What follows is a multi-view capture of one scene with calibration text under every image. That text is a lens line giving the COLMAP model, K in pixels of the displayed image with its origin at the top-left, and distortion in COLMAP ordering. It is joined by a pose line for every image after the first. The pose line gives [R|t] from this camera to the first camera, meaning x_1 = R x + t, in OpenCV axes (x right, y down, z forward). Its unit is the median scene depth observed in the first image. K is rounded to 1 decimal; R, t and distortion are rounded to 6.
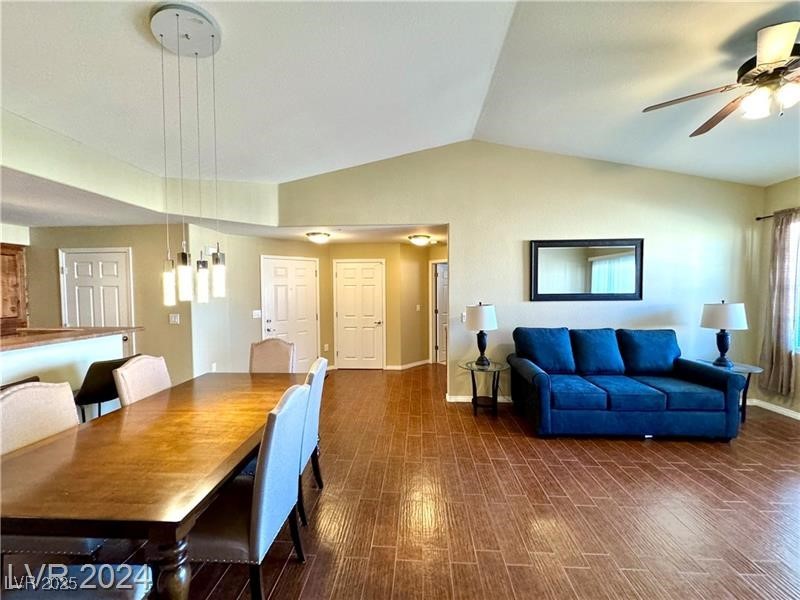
lens RADIAL K [[317.4, 0, 400.0], [0, 317.4, 300.0], [0, 0, 1]] dist [-0.001179, 0.000083]
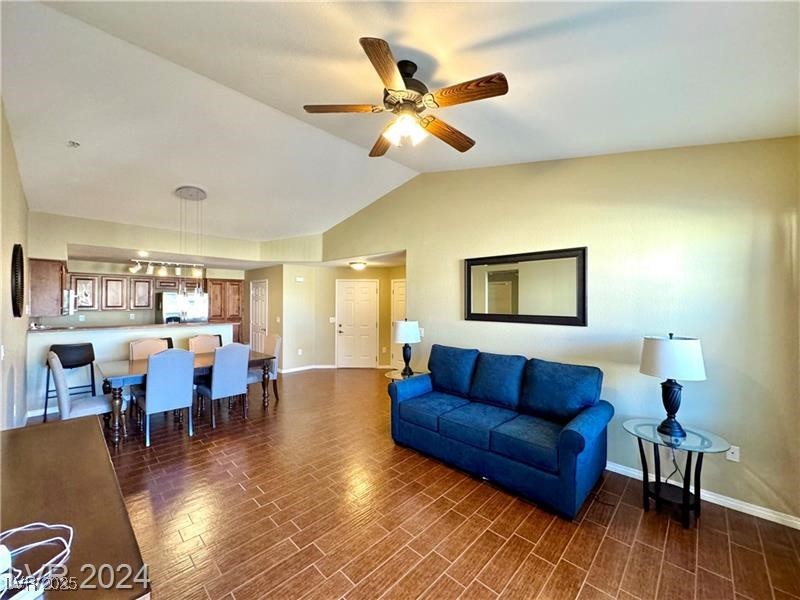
lens RADIAL K [[317.4, 0, 400.0], [0, 317.4, 300.0], [0, 0, 1]] dist [-0.001179, 0.000083]
pose [[0.760911, 0.010712, -0.648768, 0.908030], [-0.034382, 0.999125, -0.023828, -0.029260], [0.647945, 0.040437, 0.760613, 0.115504]]
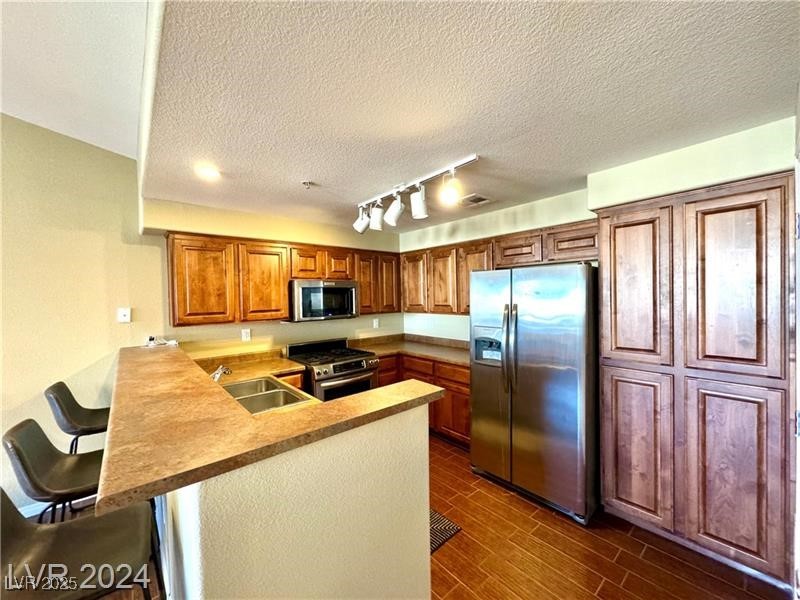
lens RADIAL K [[317.4, 0, 400.0], [0, 317.4, 300.0], [0, 0, 1]] dist [-0.001179, 0.000083]
pose [[-0.719553, 0.032620, -0.693671, -0.606733], [0.002307, 0.999003, 0.044585, -0.039904], [0.694434, 0.030481, -0.718910, 0.969040]]
